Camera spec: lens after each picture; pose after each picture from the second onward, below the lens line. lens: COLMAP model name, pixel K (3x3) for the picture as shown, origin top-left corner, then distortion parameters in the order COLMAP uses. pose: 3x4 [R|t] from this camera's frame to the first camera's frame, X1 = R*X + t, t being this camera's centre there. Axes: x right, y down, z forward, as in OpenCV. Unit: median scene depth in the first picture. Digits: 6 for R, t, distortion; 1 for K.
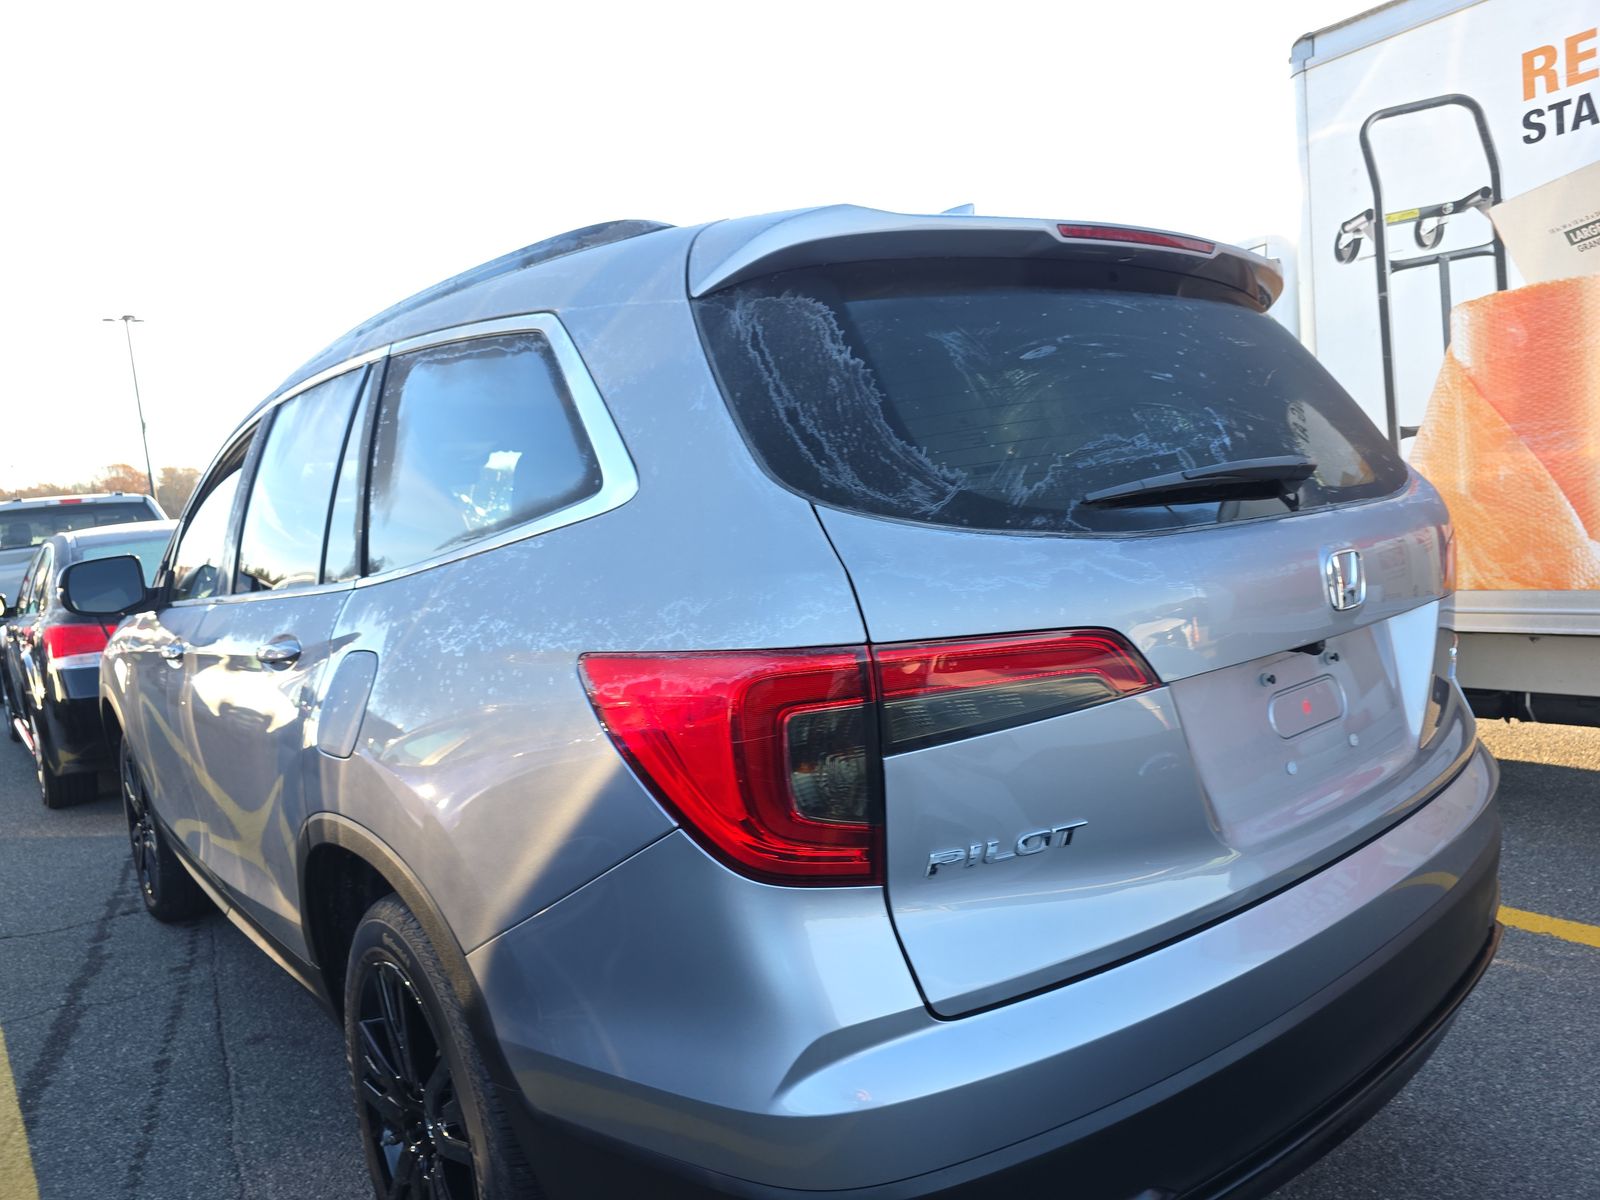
lens RADIAL K [[1068.3, 0, 816.0], [0, 1068.3, 607.4], [0, 0, 1]] dist [0.040159, -0.031439]
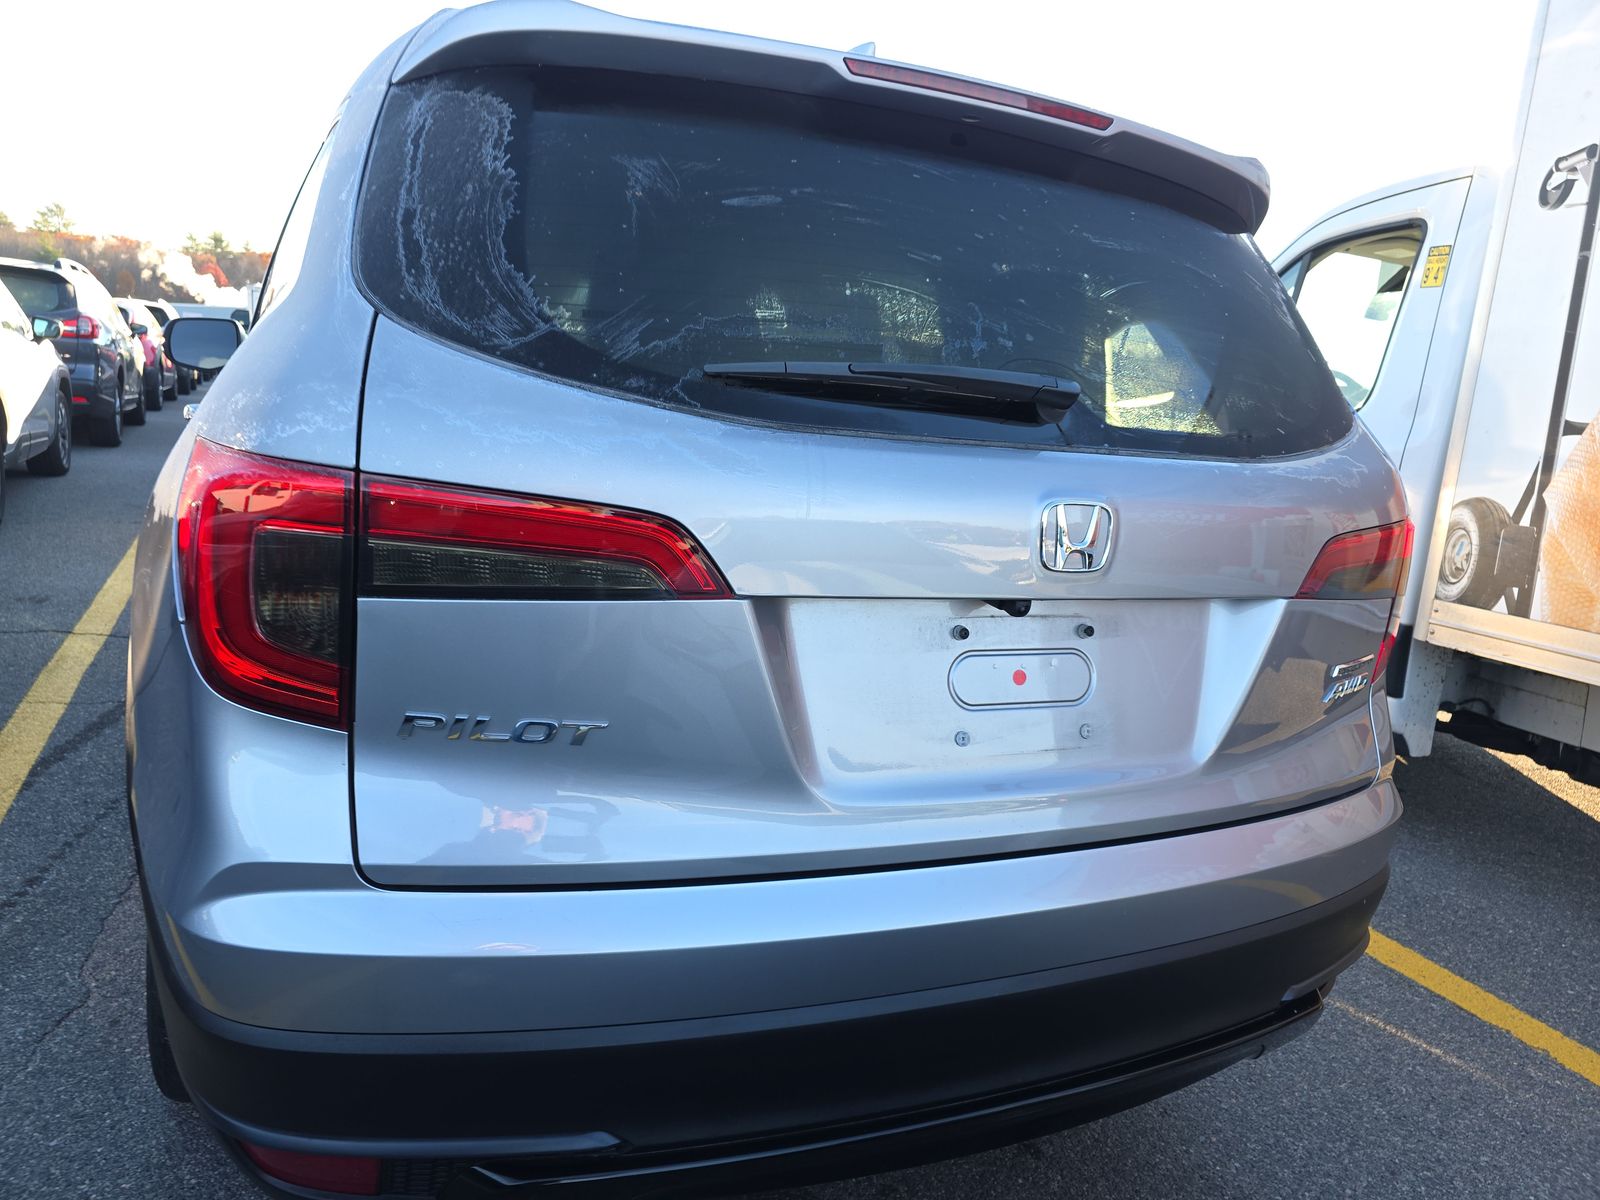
lens RADIAL K [[1068.3, 0, 827.8], [0, 1068.3, 579.5], [0, 0, 1]] dist [0.040159, -0.031439]
pose [[0.949634, 0.218108, -0.225000, 0.562582], [-0.201761, 0.974957, 0.093545, -0.035706], [0.239768, -0.043438, 0.969858, 0.176689]]
